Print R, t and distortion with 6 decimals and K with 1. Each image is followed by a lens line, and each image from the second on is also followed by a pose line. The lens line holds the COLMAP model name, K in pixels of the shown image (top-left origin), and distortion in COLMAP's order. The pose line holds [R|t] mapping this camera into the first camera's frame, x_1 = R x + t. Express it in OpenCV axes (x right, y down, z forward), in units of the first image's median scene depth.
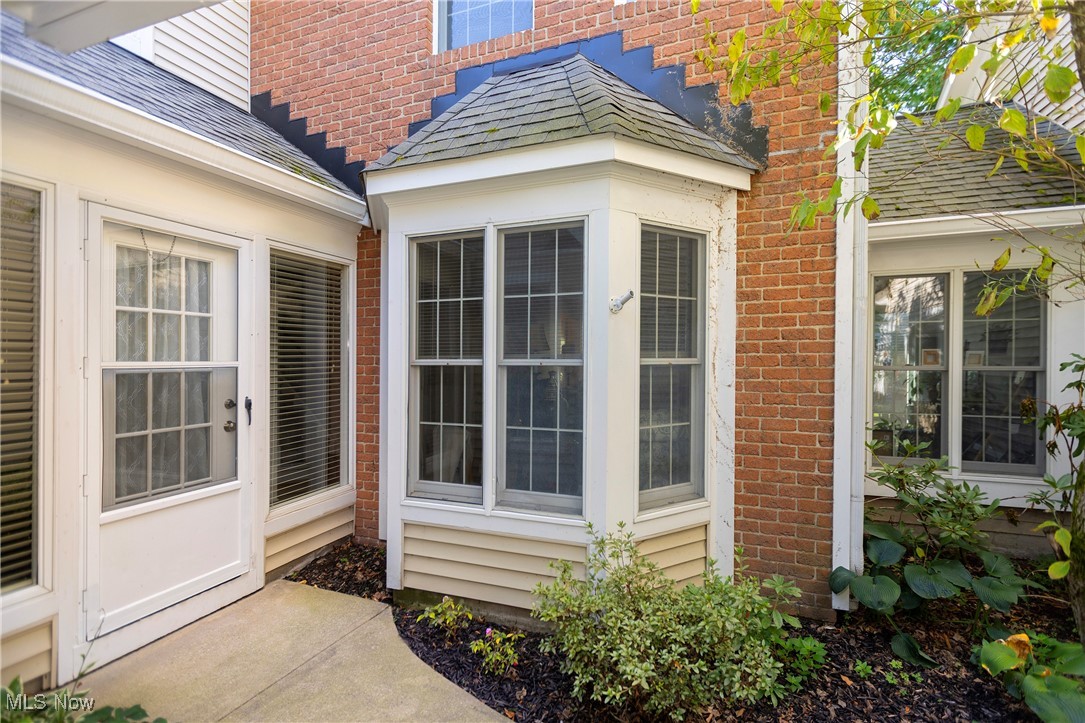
lens RADIAL K [[501.7, 0, 541.9], [0, 501.7, 356.2], [0, 0, 1]] dist [0.001480, -0.000121]
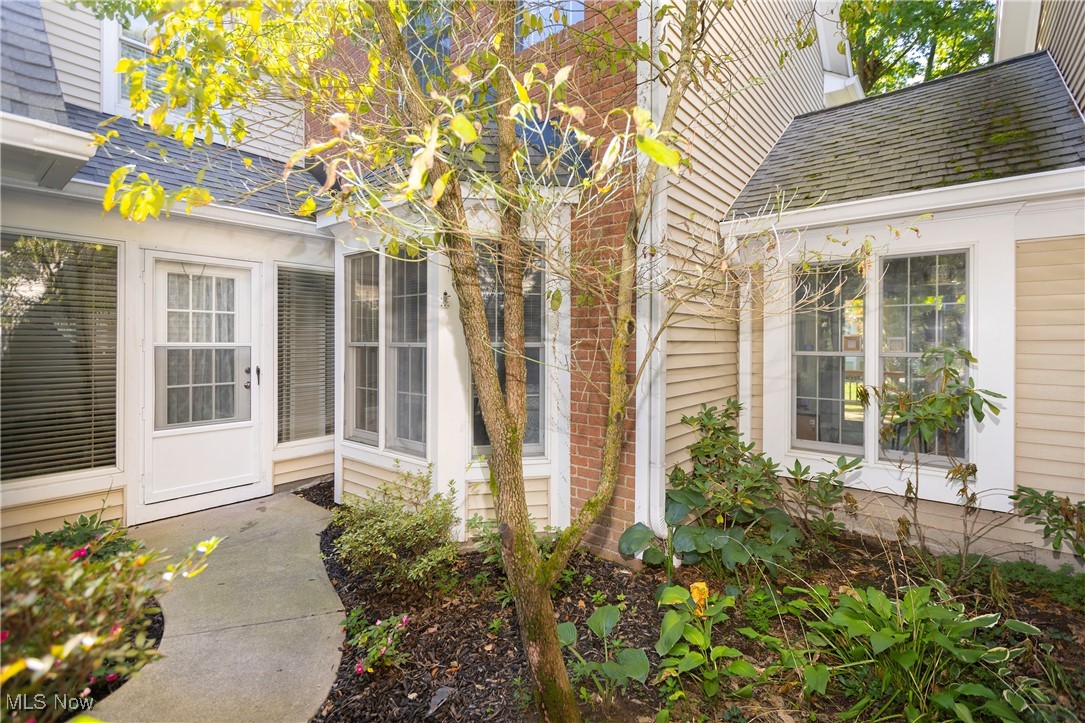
lens RADIAL K [[501.7, 0, 585.7], [0, 501.7, 336.4], [0, 0, 1]] dist [0.001480, -0.000121]
pose [[0.953603, 0.002220, -0.301057, 0.849482], [-0.003230, 0.999991, -0.002855, -0.007606], [0.301048, 0.003695, 0.953602, -0.151488]]
